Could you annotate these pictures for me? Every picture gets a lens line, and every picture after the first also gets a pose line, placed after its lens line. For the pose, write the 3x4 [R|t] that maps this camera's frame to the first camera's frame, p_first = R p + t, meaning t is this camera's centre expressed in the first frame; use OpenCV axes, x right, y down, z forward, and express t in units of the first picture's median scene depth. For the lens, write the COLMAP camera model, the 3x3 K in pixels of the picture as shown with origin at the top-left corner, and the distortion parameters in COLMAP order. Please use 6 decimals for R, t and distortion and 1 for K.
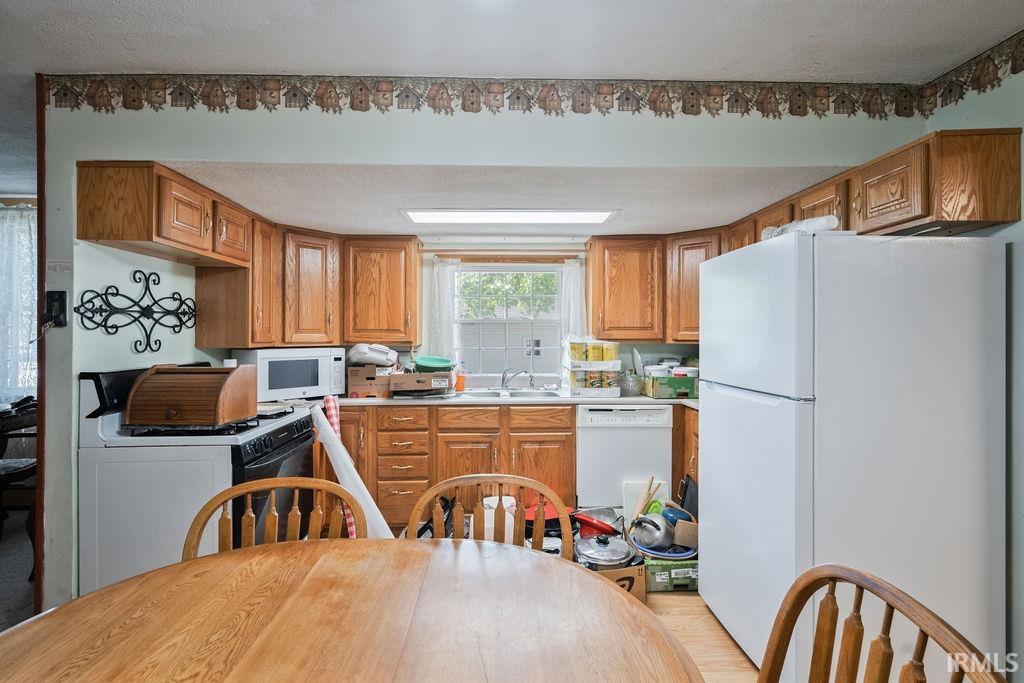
lens RADIAL K [[474.4, 0, 509.3], [0, 474.4, 329.3], [0, 0, 1]] dist [-0.000134, 0.000999]
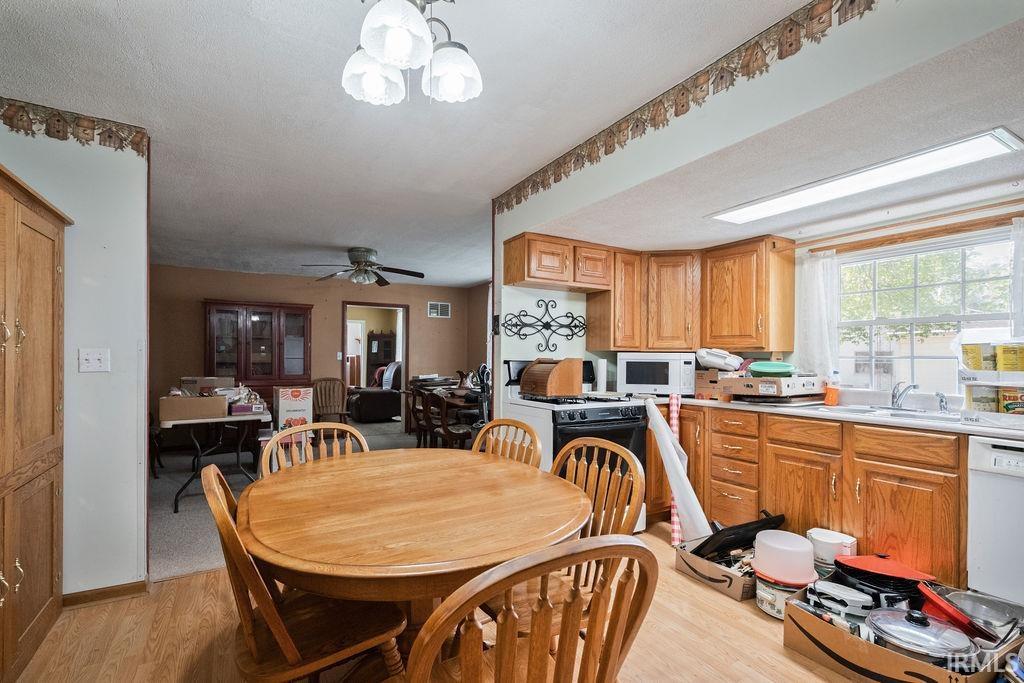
lens RADIAL K [[474.4, 0, 510.4], [0, 474.4, 350.8], [0, 0, 1]] dist [-0.000134, 0.000999]
pose [[0.476806, -0.008071, -0.878972, 0.433874], [-0.000107, 0.999957, -0.009239, 0.047246], [0.879009, 0.004499, 0.476785, 0.114852]]
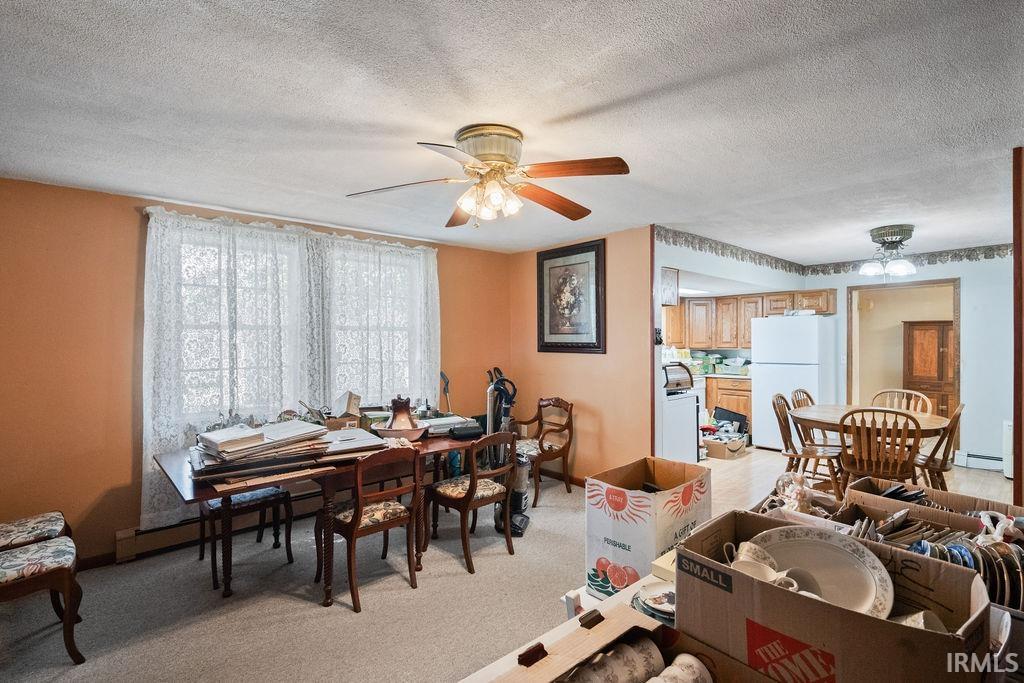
lens RADIAL K [[474.4, 0, 508.2], [0, 474.4, 339.7], [0, 0, 1]] dist [-0.000134, 0.000999]
pose [[0.773609, -0.002115, 0.633659, -1.810004], [0.001647, 0.999998, 0.001327, -0.021332], [-0.633661, 0.000017, 0.773611, -0.131633]]
